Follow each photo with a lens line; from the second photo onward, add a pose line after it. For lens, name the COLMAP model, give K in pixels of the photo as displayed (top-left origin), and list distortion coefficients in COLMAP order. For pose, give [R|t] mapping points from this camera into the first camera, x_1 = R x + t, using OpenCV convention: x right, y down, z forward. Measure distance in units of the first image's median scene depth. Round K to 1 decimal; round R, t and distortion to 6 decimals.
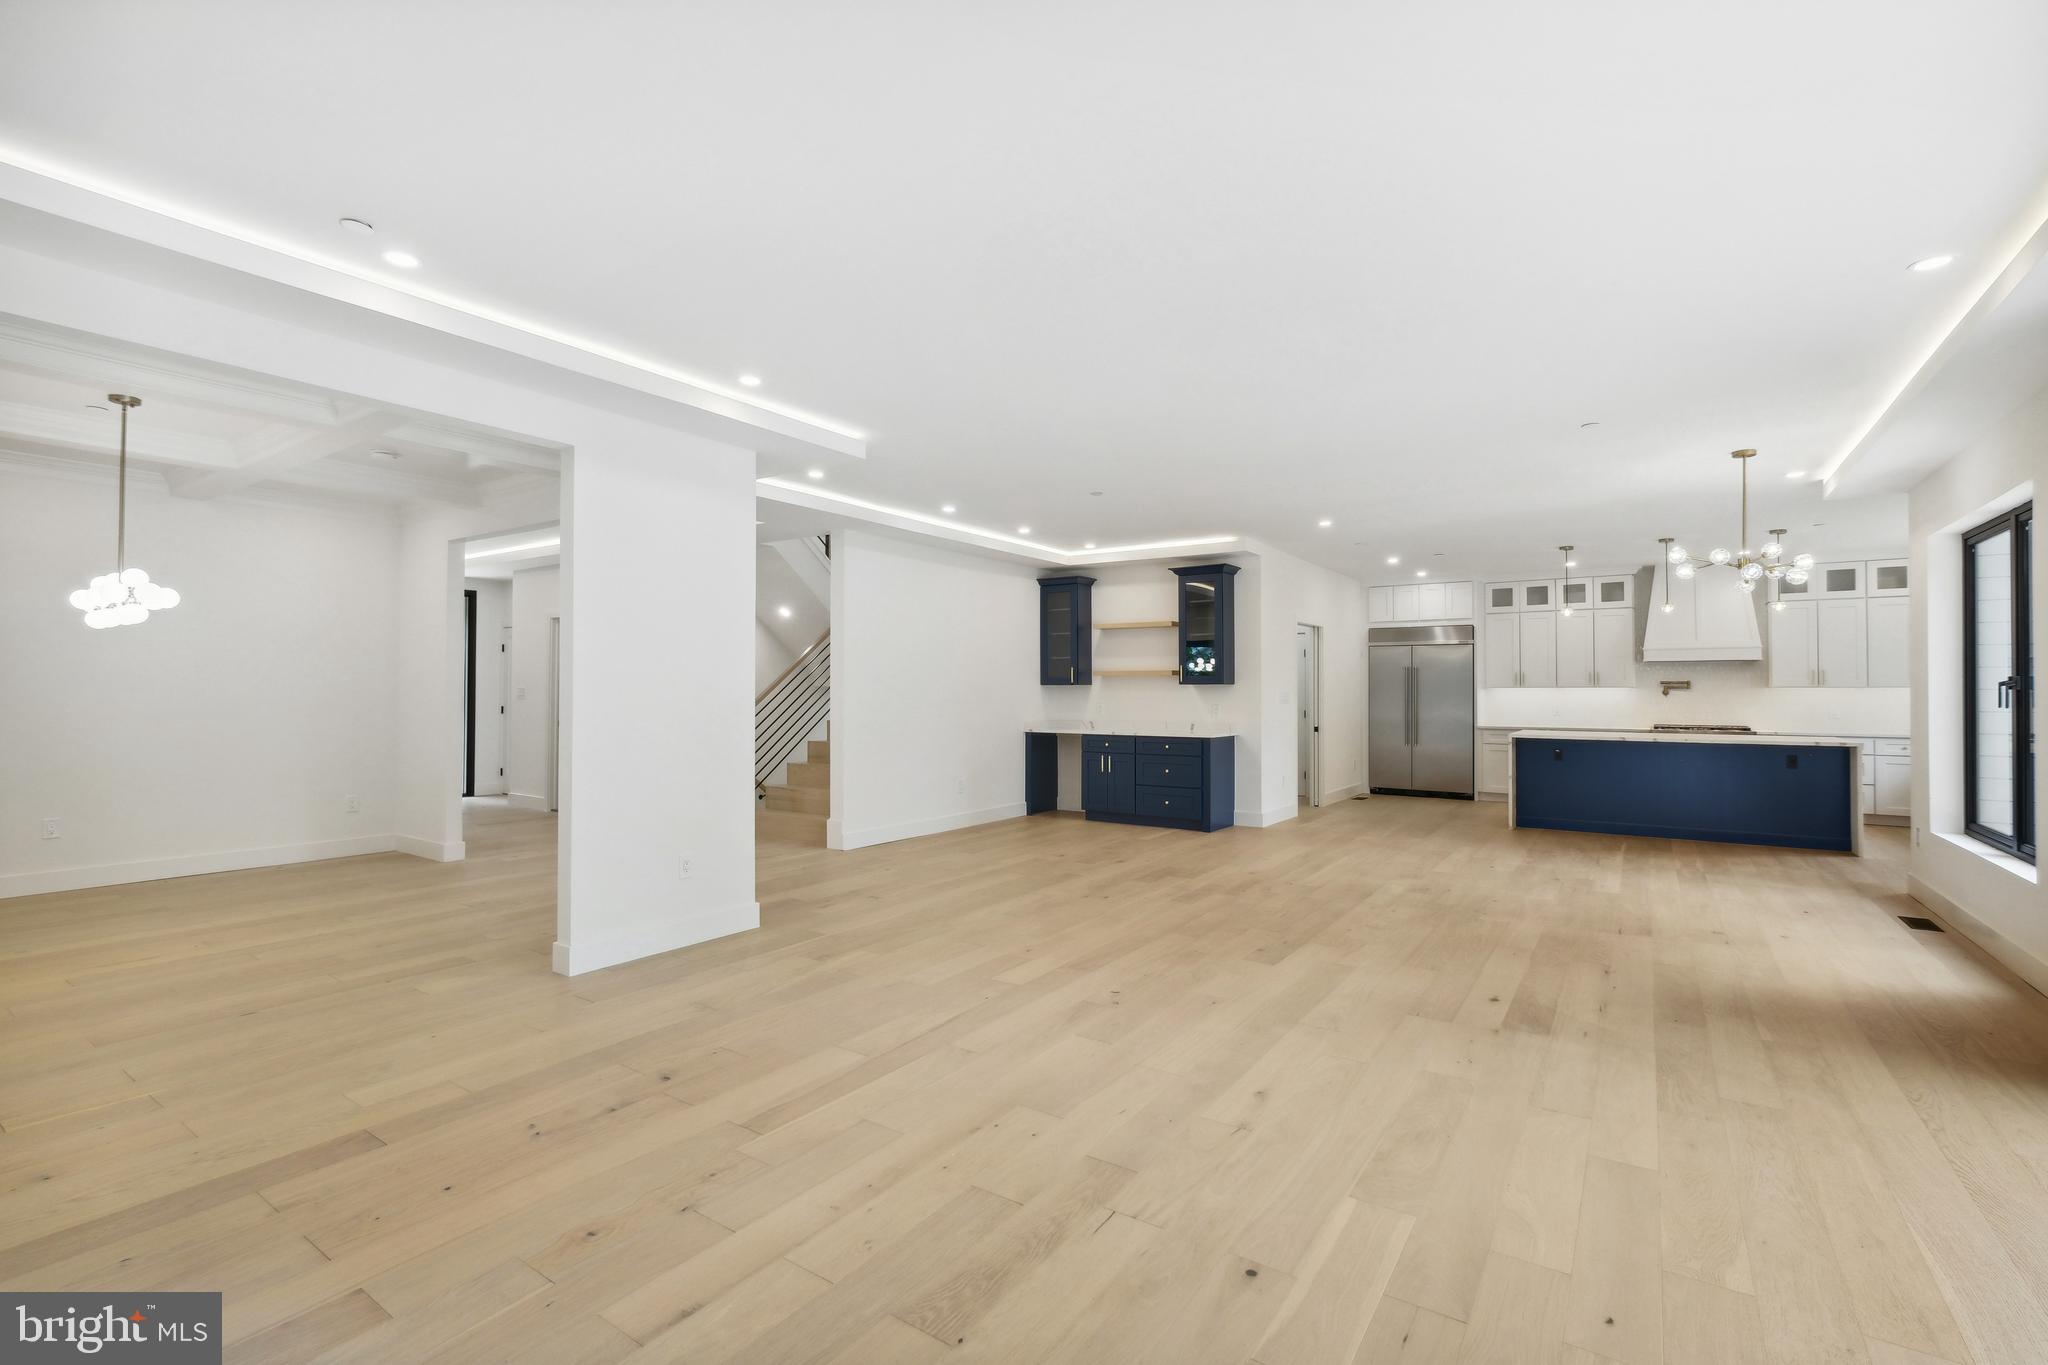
lens RADIAL K [[919.8, 0, 1016.8], [0, 919.8, 672.6], [0, 0, 1]] dist [-0.002689, 0.000638]
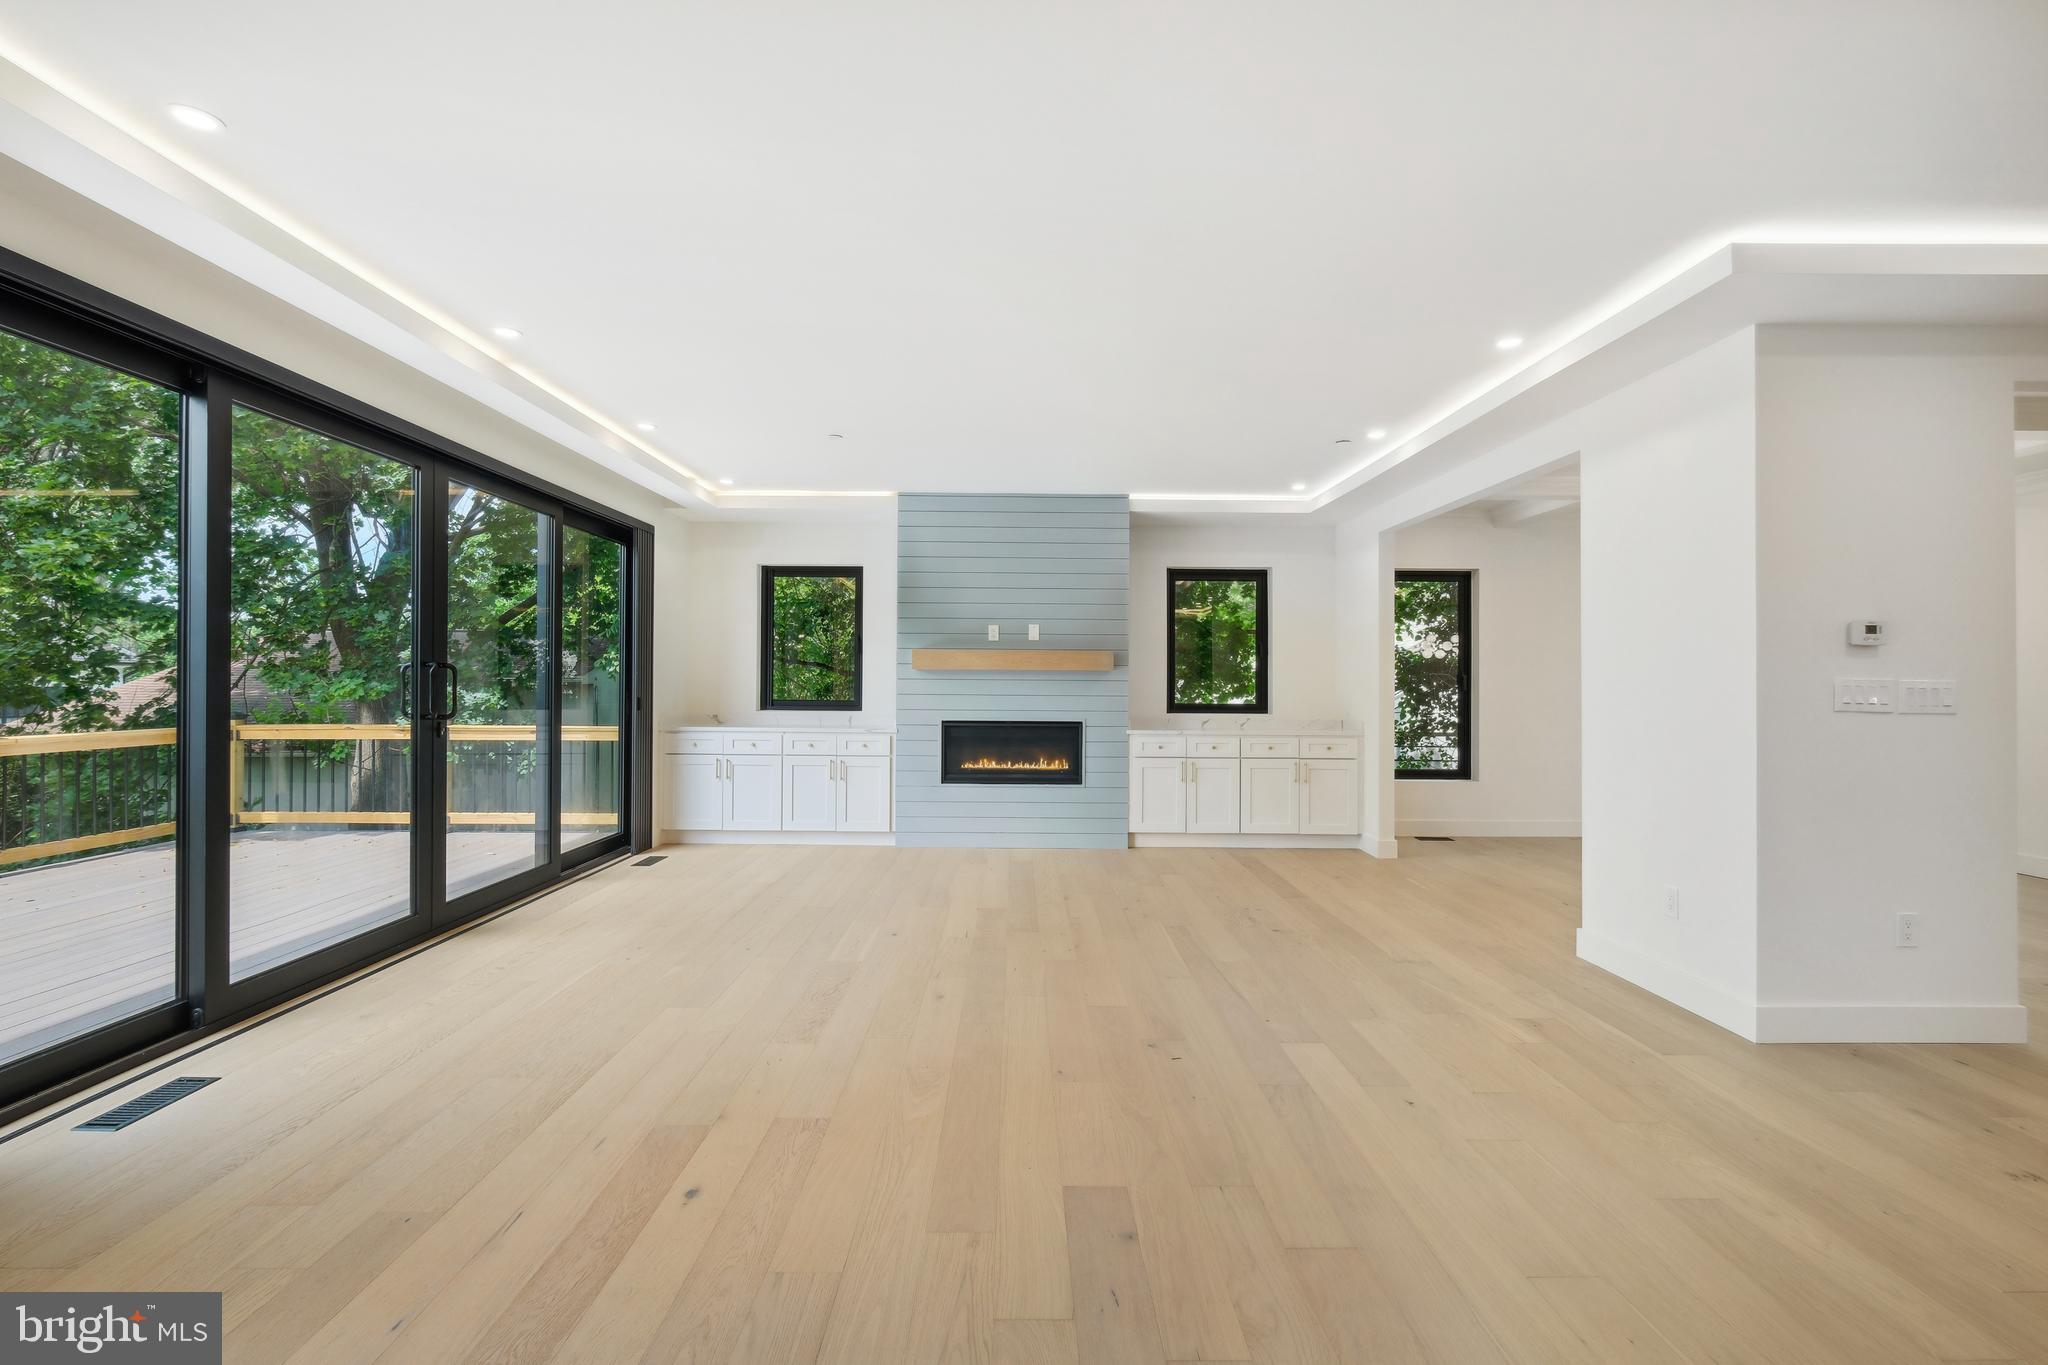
lens RADIAL K [[919.8, 0, 1031.8], [0, 919.8, 684.4], [0, 0, 1]] dist [-0.002689, 0.000638]
pose [[-0.820600, -0.009651, -0.571421, 0.247240], [0.002943, 0.999773, -0.021112, 0.014702], [0.571495, -0.019007, -0.820385, 0.587630]]
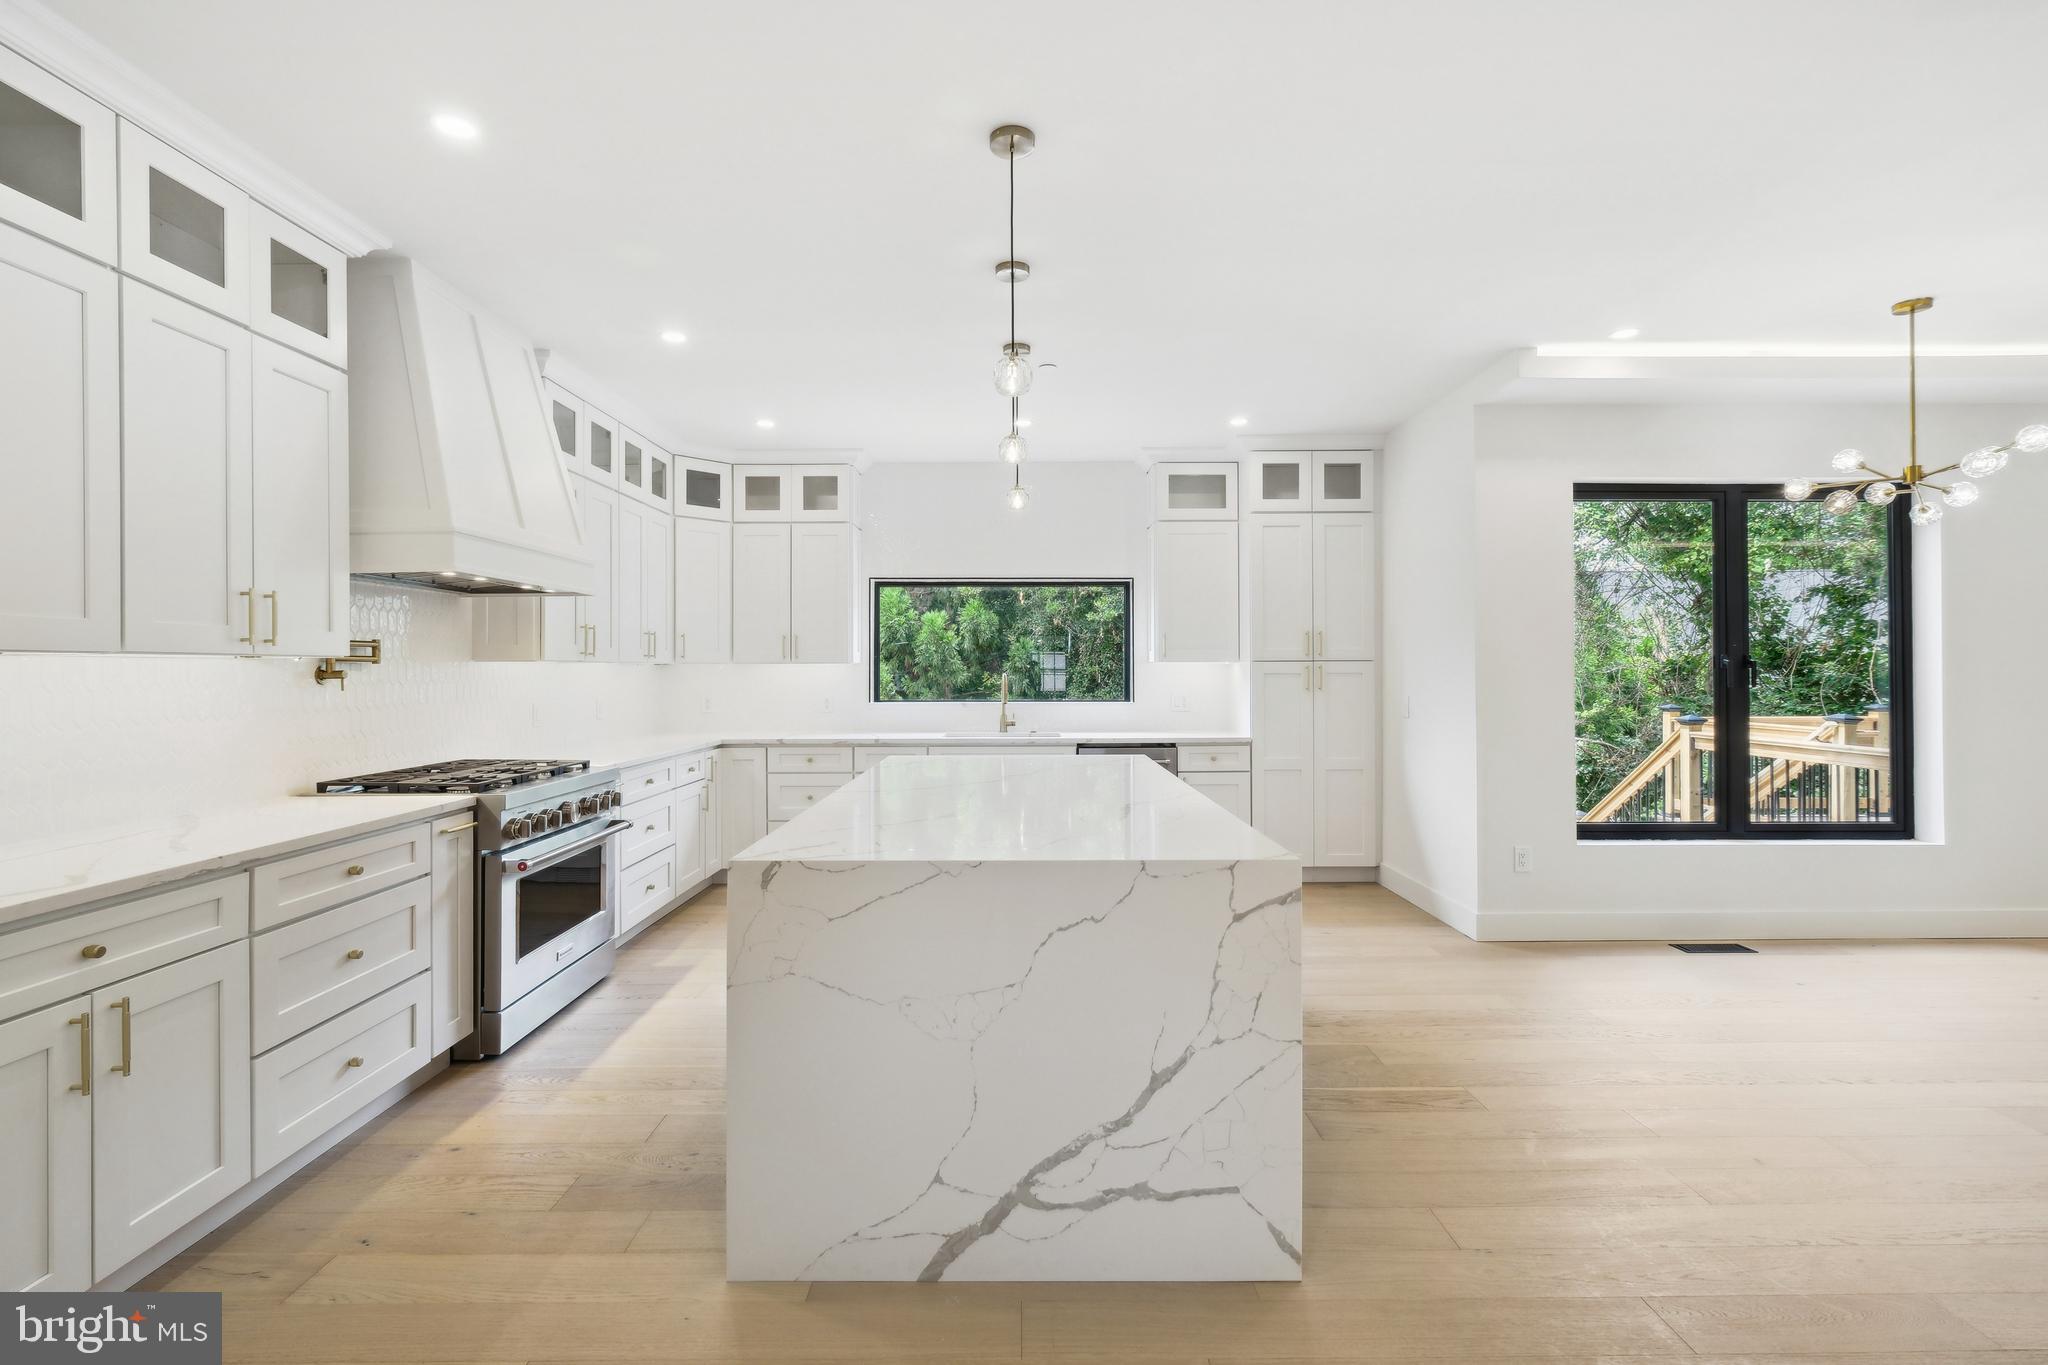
lens RADIAL K [[919.8, 0, 1021.4], [0, 919.8, 669.7], [0, 0, 1]] dist [-0.002689, 0.000638]
pose [[-0.563520, -0.000522, 0.826102, 0.316728], [-0.015601, 0.999828, -0.010010, 0.018746], [-0.825955, -0.018529, -0.563431, 0.969784]]
